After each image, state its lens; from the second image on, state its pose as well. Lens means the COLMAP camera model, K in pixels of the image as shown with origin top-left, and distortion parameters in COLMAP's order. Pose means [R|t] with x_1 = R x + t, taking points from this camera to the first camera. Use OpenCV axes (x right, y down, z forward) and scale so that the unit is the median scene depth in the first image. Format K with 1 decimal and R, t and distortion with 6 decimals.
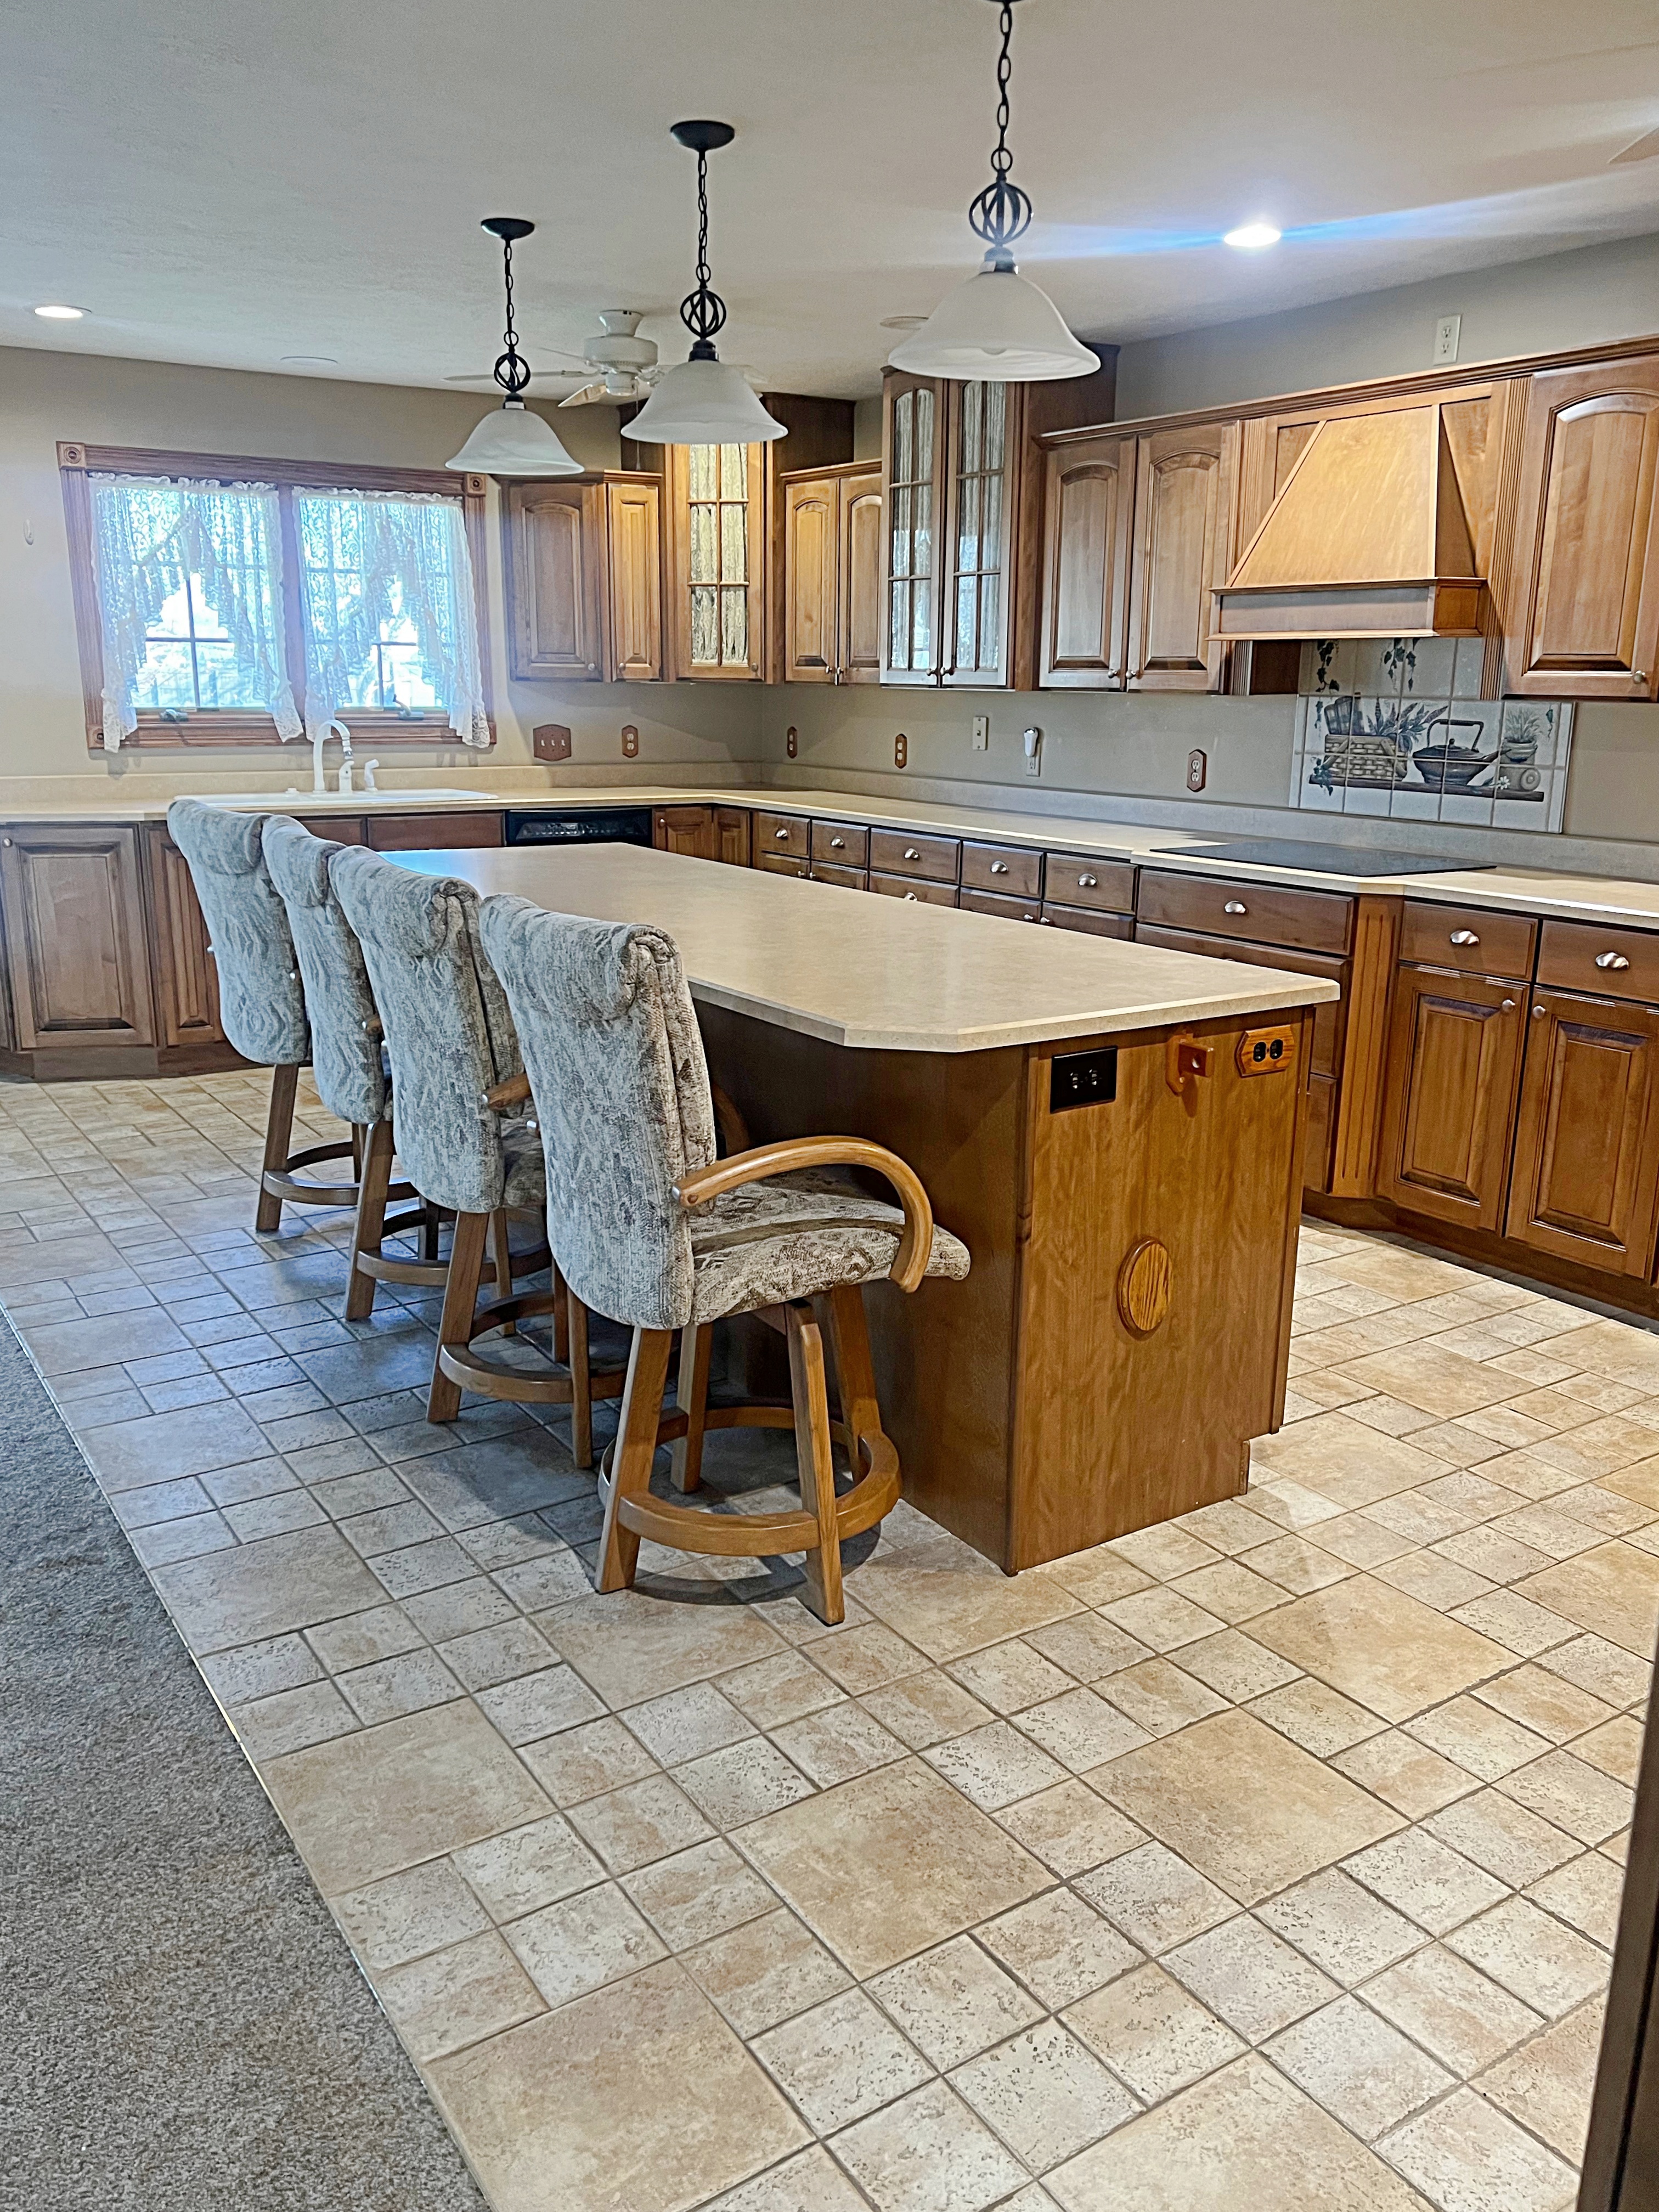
lens RADIAL K [[1723.0, 0, 788.5], [0, 1723.0, 1106.8], [0, 0, 1]] dist [0.004242, -0.002227]
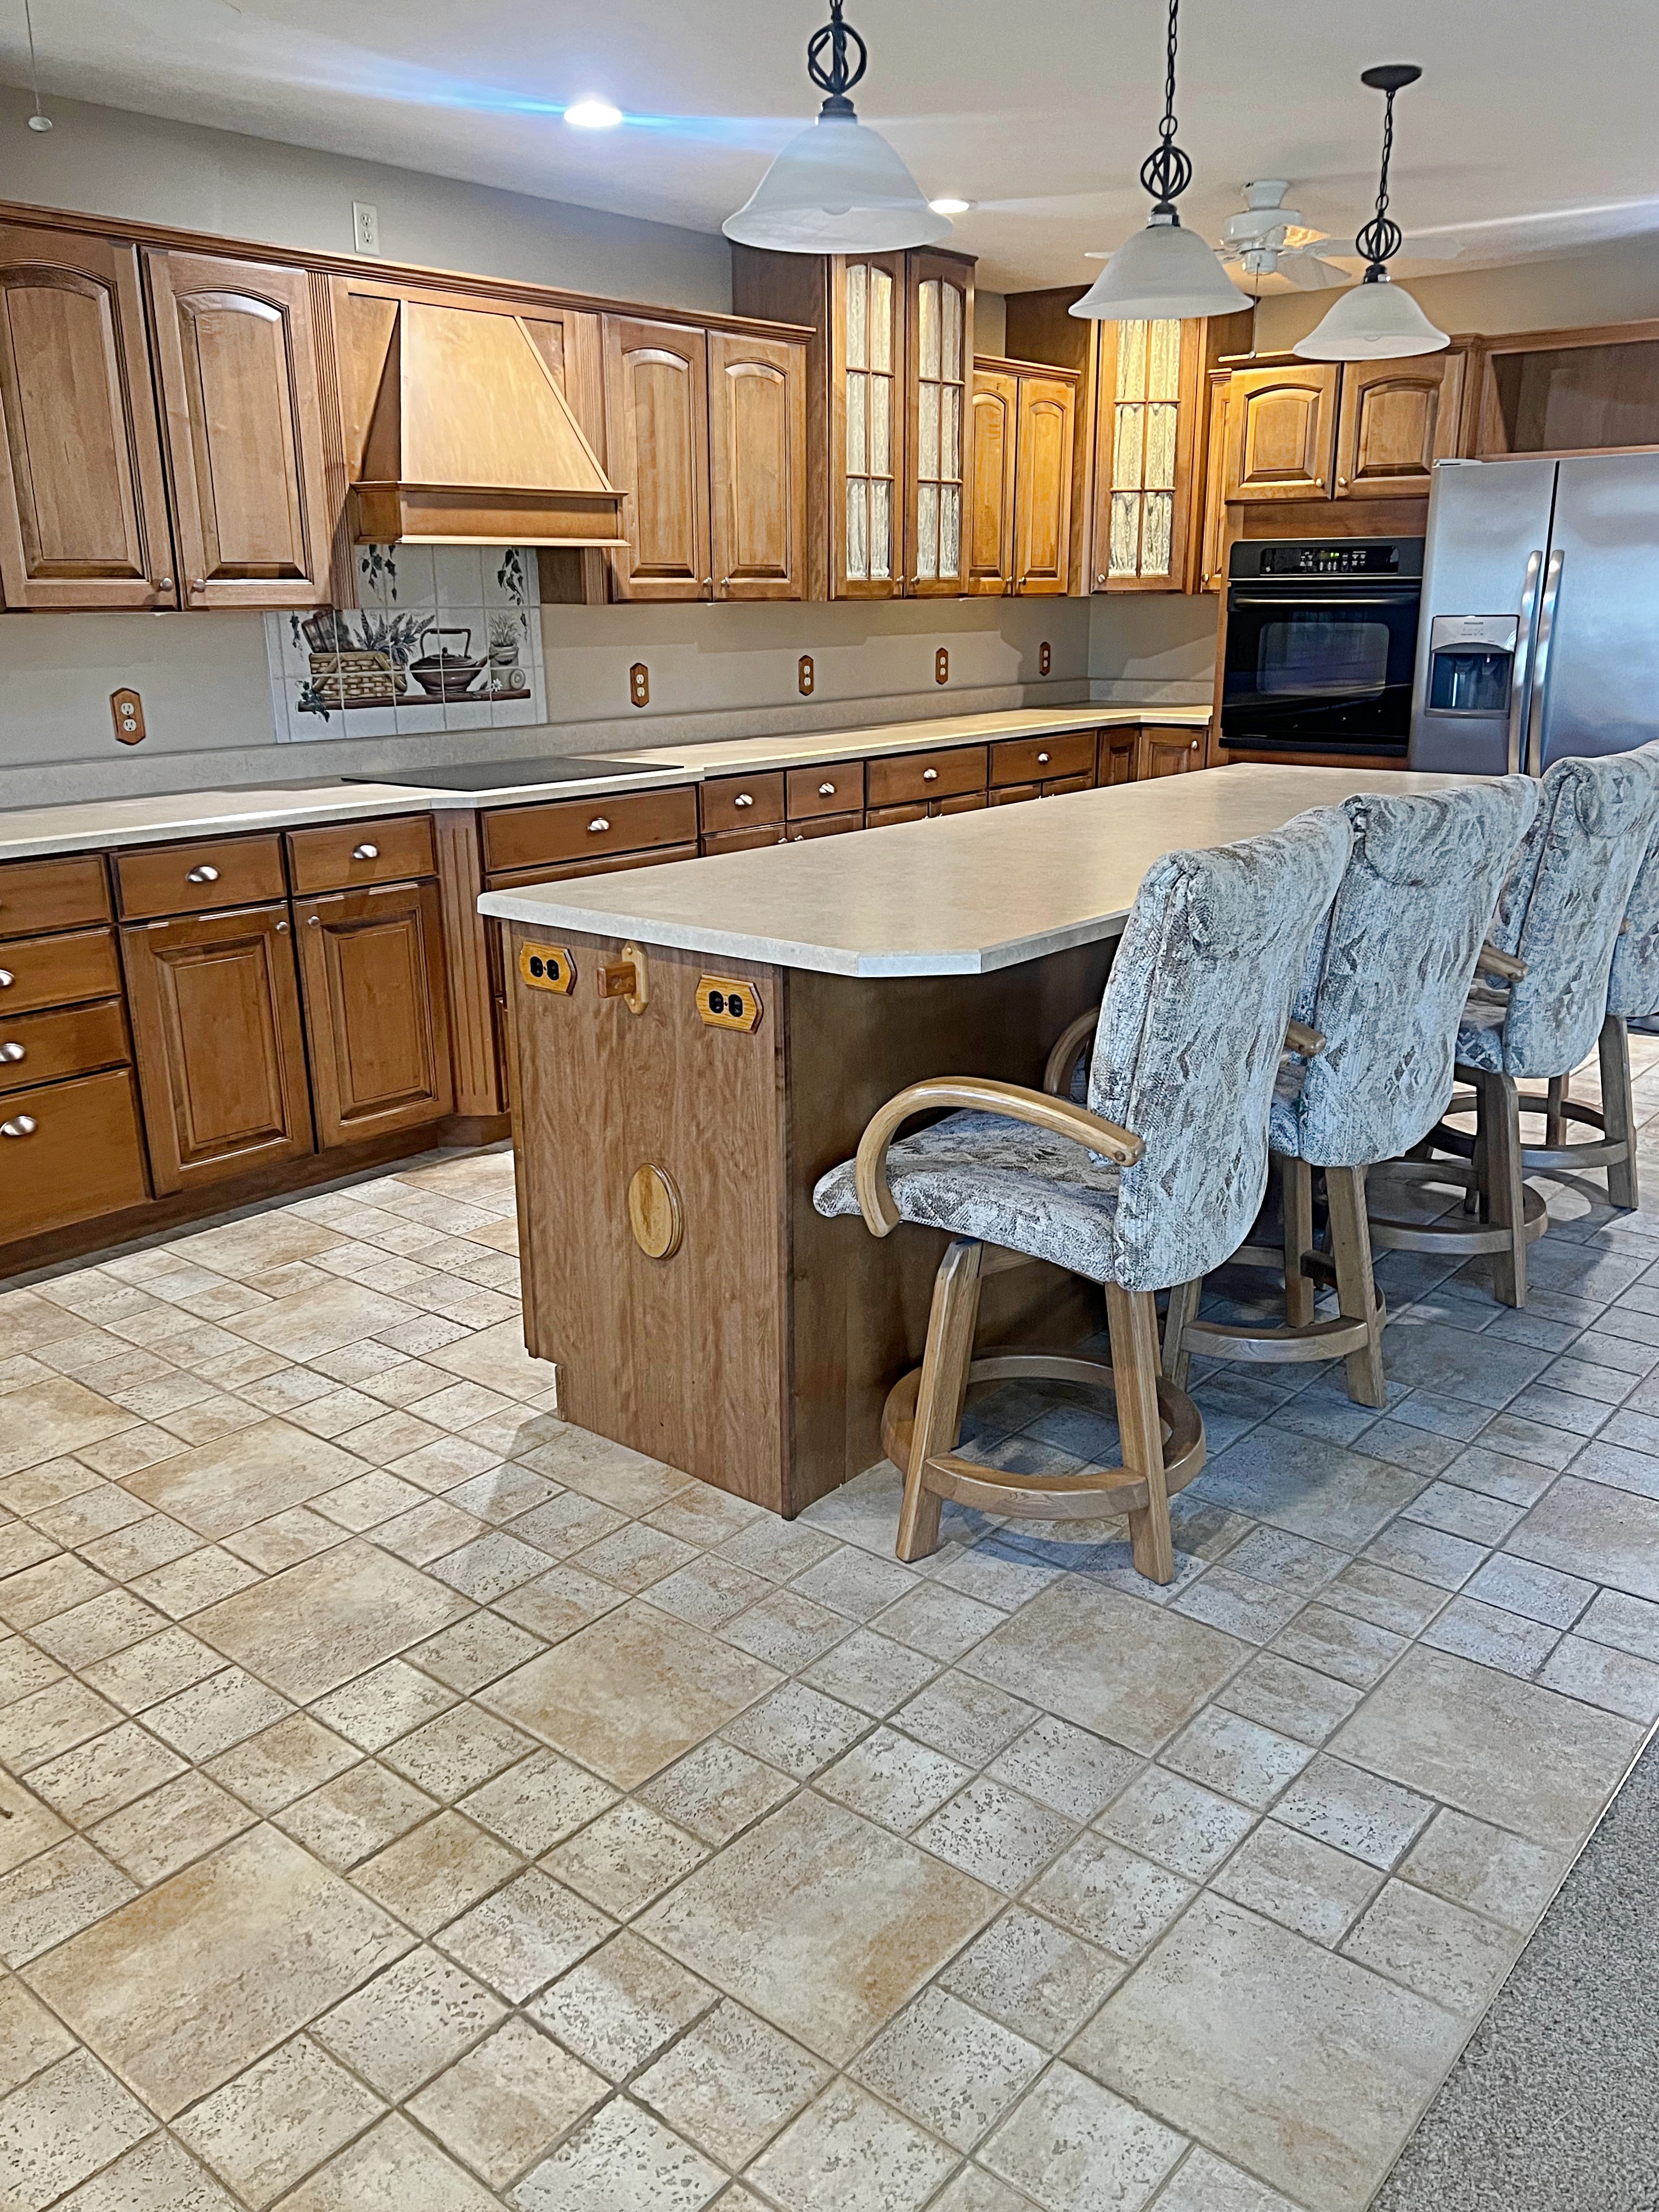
lens RADIAL K [[1698.3, 0, 830.7], [0, 1698.3, 1141.0], [0, 0, 1]] dist [0.060400, -0.084390]
pose [[-0.297468, -0.302770, 0.905452, -0.685124], [0.239399, 0.894430, 0.377734, -0.277056], [-0.924230, 0.329129, -0.193582, 1.069836]]
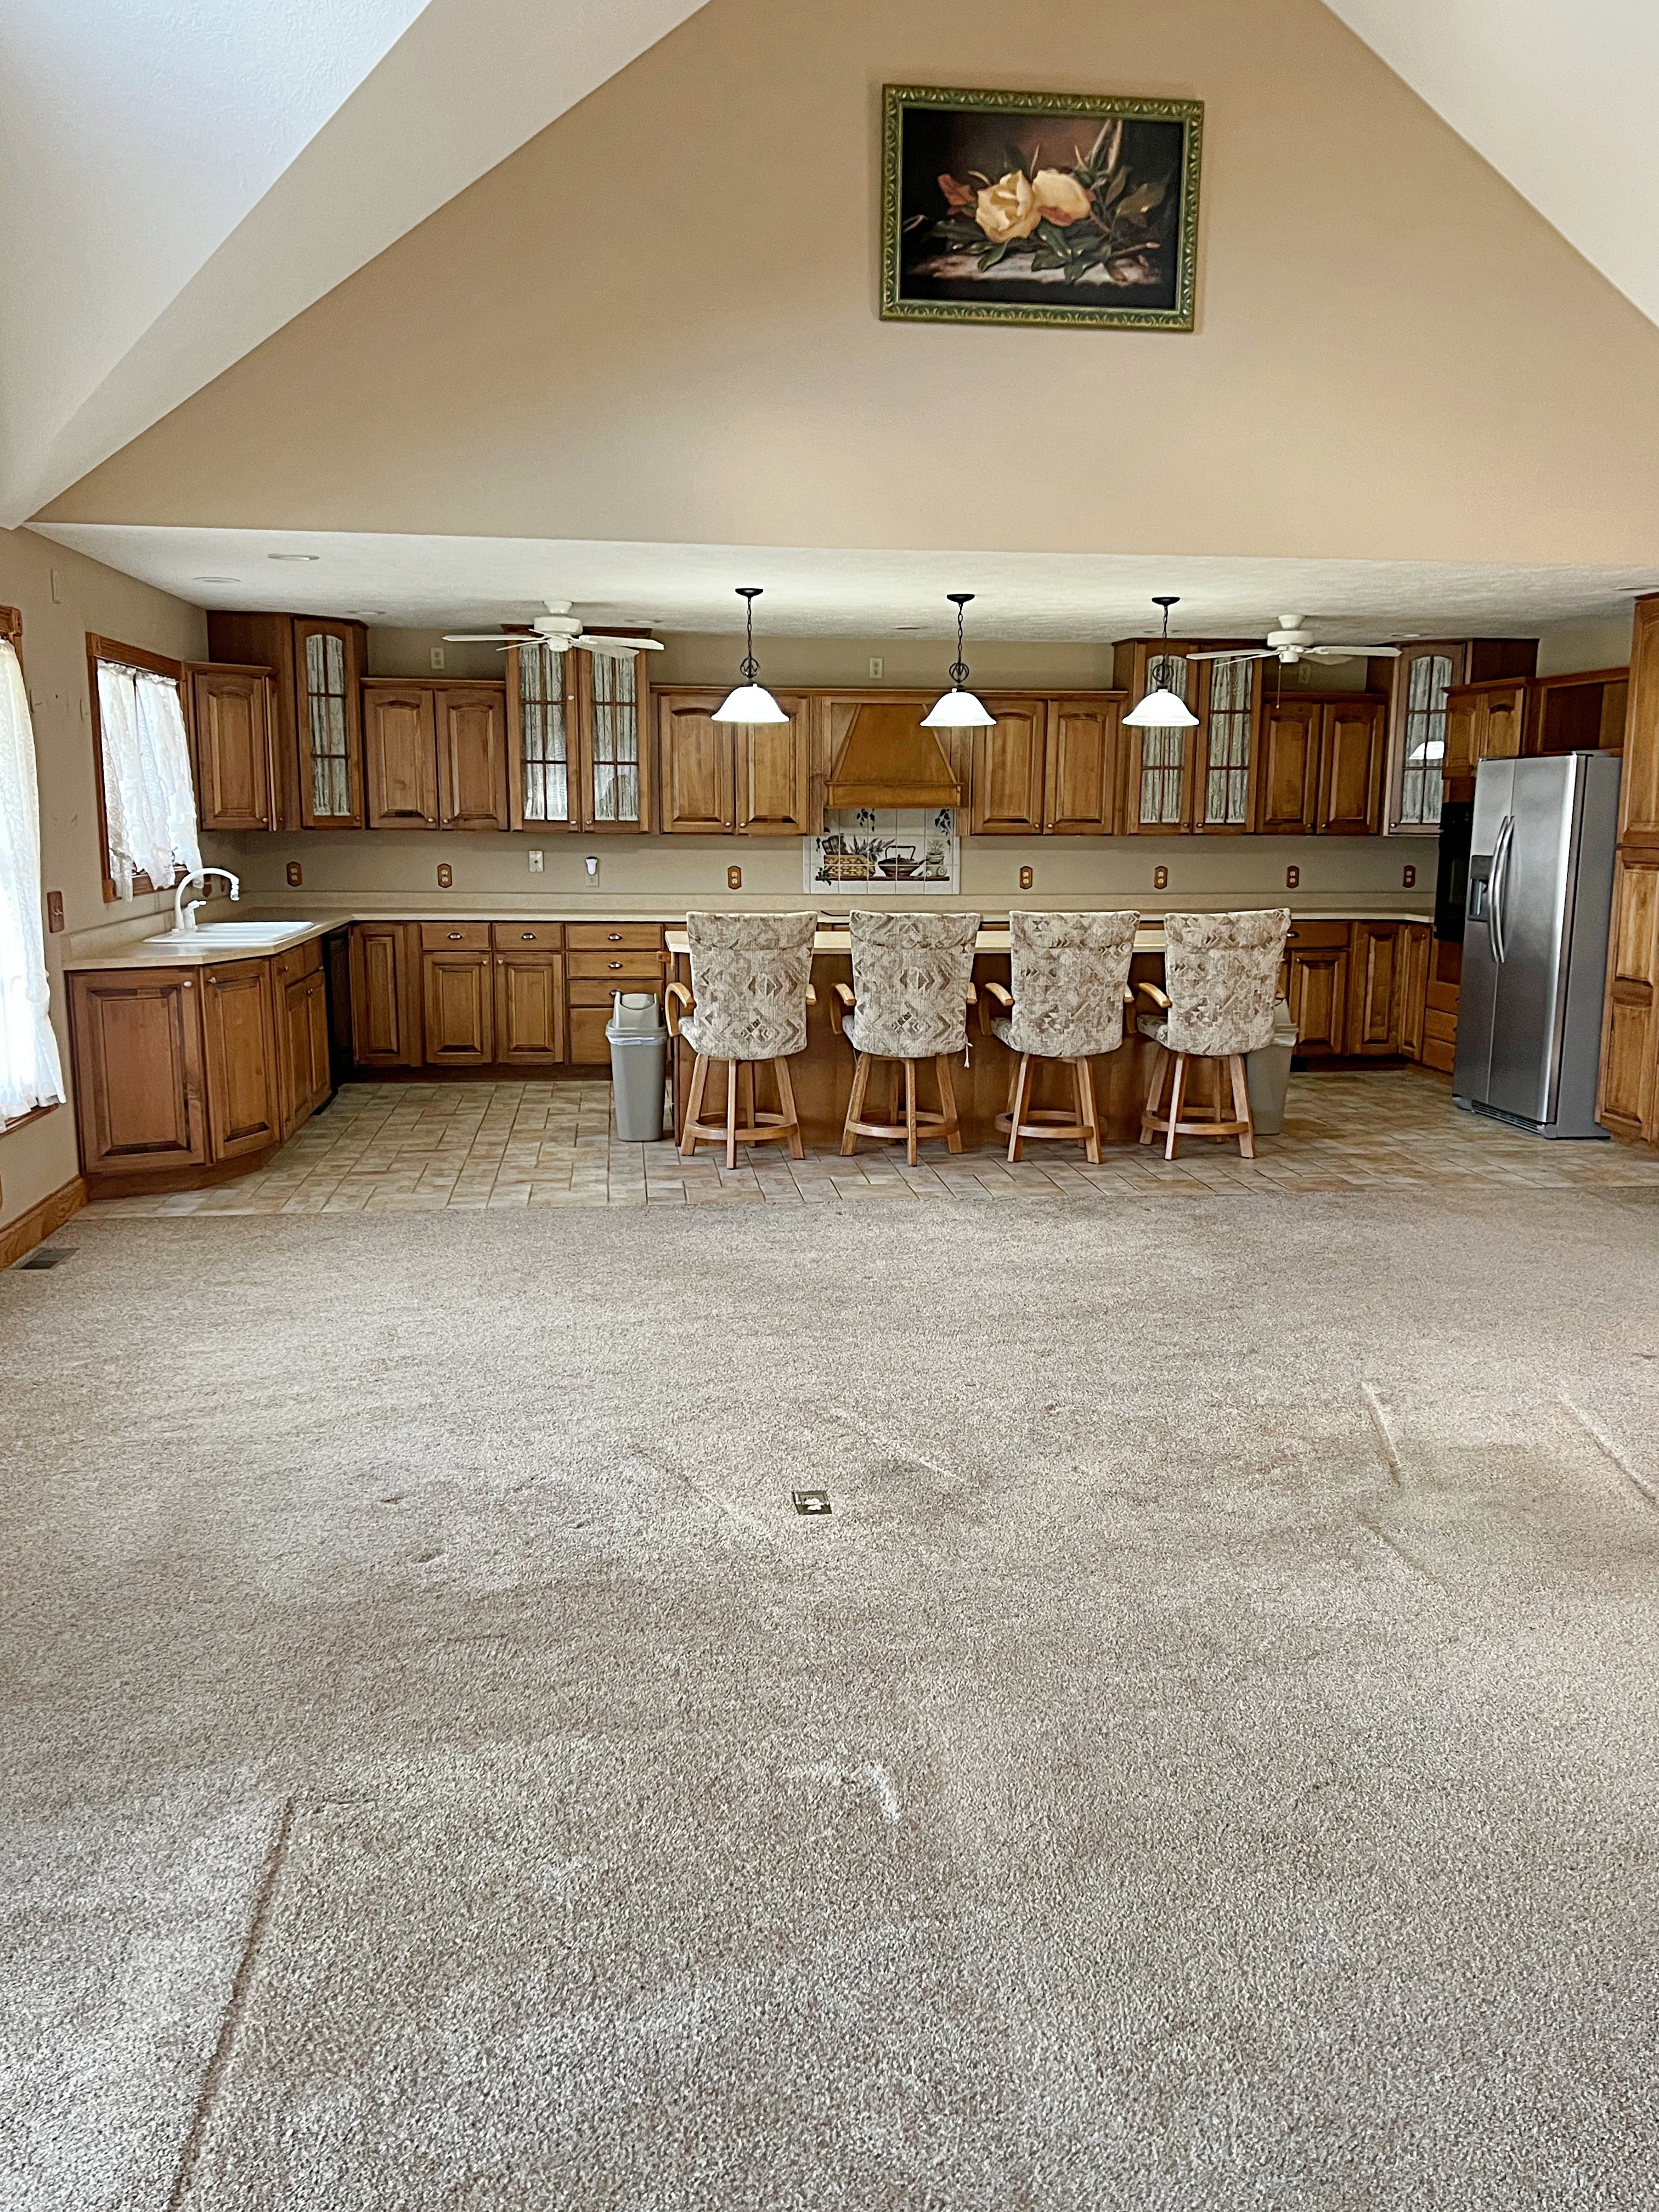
lens RADIAL K [[1698.3, 0, 830.7], [0, 1698.3, 1141.0], [0, 0, 1]] dist [0.060400, -0.084390]
pose [[0.427247, -0.180299, 0.885975, -1.539444], [0.219488, 0.971285, 0.091815, -0.081681], [-0.877089, 0.155233, 0.454552, 0.181010]]
